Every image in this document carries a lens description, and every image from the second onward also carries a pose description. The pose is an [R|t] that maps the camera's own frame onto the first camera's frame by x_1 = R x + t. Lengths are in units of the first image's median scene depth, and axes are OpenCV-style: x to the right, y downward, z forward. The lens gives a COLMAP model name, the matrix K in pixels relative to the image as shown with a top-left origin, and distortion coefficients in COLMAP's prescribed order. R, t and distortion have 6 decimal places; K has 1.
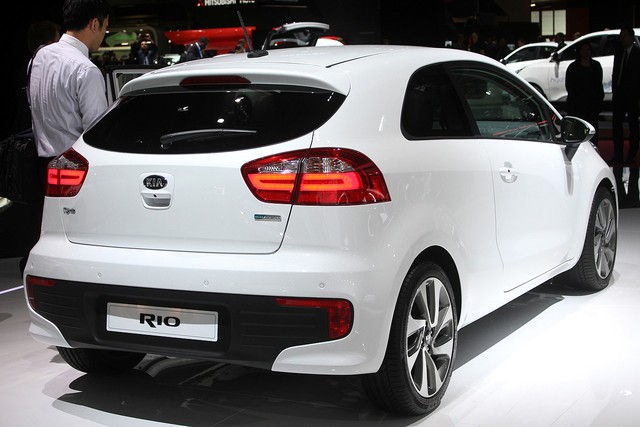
lens RADIAL K [[1108.8, 0, 319.9], [0, 1108.8, 211.4], [0, 0, 1]] dist [0.000780, 0.000000]
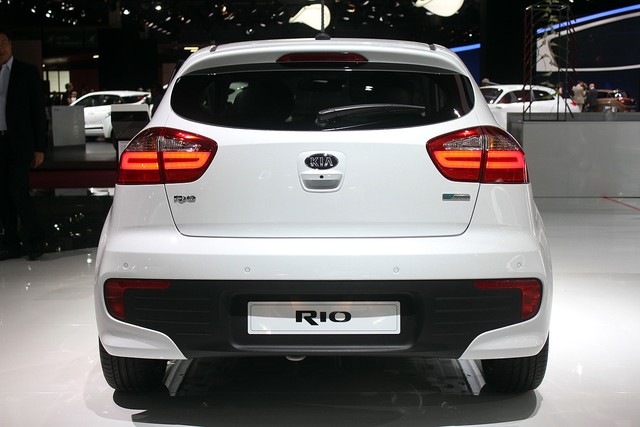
lens RADIAL K [[906.2, 0, 320.3], [0, 906.2, 216.9], [0, 0, 1]] dist [-0.128816, 0.000000]
pose [[0.897386, -0.024759, 0.440551, -0.471074], [0.031986, 0.999448, -0.008985, 0.024562], [-0.440086, 0.022155, 0.897683, 0.347847]]
